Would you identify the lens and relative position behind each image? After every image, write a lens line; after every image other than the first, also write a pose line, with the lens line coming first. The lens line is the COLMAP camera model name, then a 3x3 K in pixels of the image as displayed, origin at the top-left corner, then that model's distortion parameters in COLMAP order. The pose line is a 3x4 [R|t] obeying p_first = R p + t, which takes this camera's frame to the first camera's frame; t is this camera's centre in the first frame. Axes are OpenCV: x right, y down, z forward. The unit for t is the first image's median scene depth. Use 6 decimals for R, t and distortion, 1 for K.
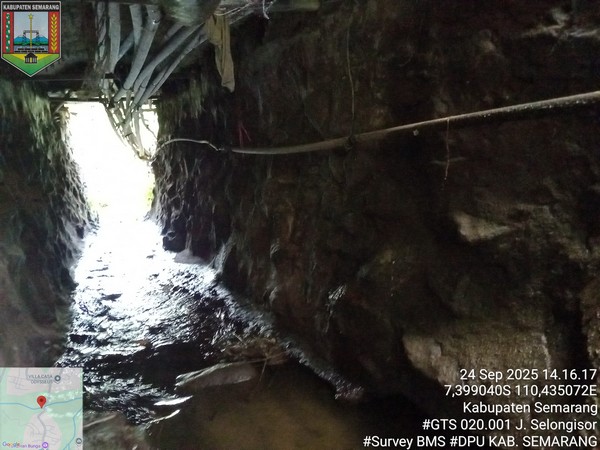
lens RADIAL K [[453.3, 0, 300.0], [0, 453.3, 225.0], [0, 0, 1]] dist [0.067443, -0.116532]
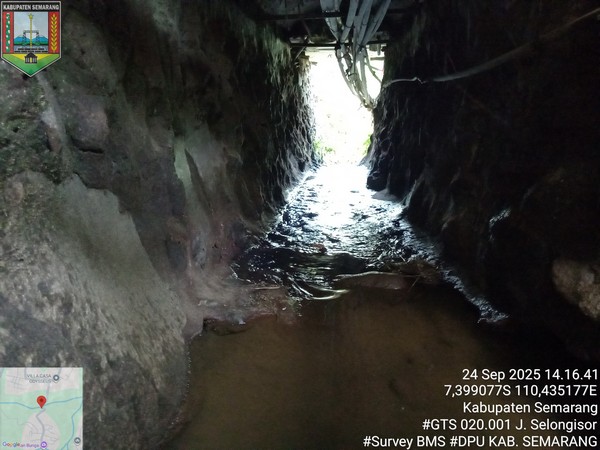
lens RADIAL K [[453.3, 0, 300.0], [0, 453.3, 225.0], [0, 0, 1]] dist [0.067443, -0.116532]
pose [[0.878172, 0.153501, -0.453046, 0.071750], [-0.115953, 0.987177, 0.109714, 0.052963], [0.464078, -0.043816, 0.884710, -0.010339]]
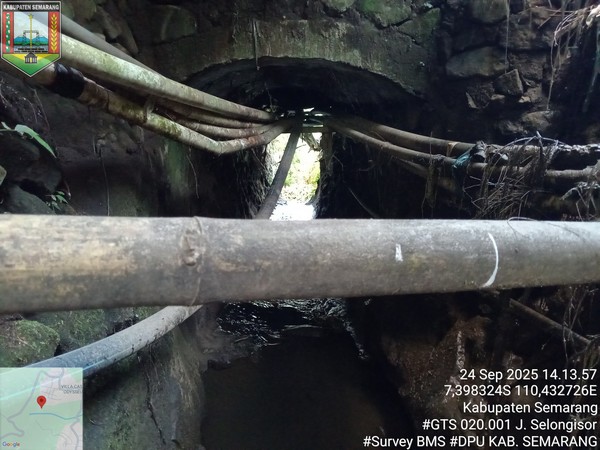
lens RADIAL K [[453.3, 0, 300.0], [0, 453.3, 225.0], [0, 0, 1]] dist [0.067443, -0.116532]
pose [[0.916834, 0.153277, -0.368675, 0.209566], [-0.126206, 0.987288, 0.096611, -0.130802], [0.378797, -0.042048, 0.924524, -0.333912]]
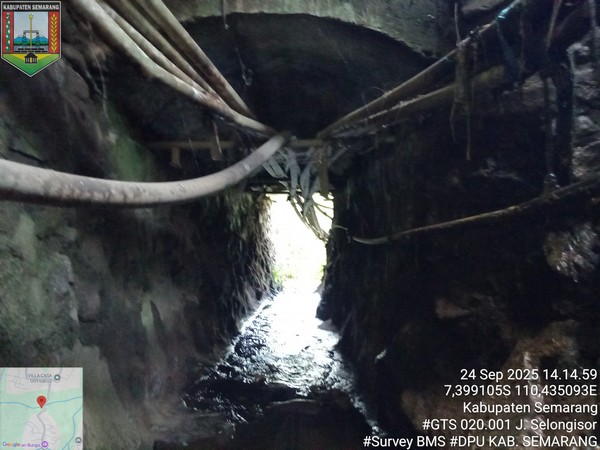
lens RADIAL K [[453.3, 0, 300.0], [0, 453.3, 225.0], [0, 0, 1]] dist [0.067443, -0.116532]
pose [[0.907588, 0.043196, -0.417633, 0.187379], [-0.117865, 0.980908, -0.154686, 0.007910], [0.402978, 0.189615, 0.895352, -0.146191]]
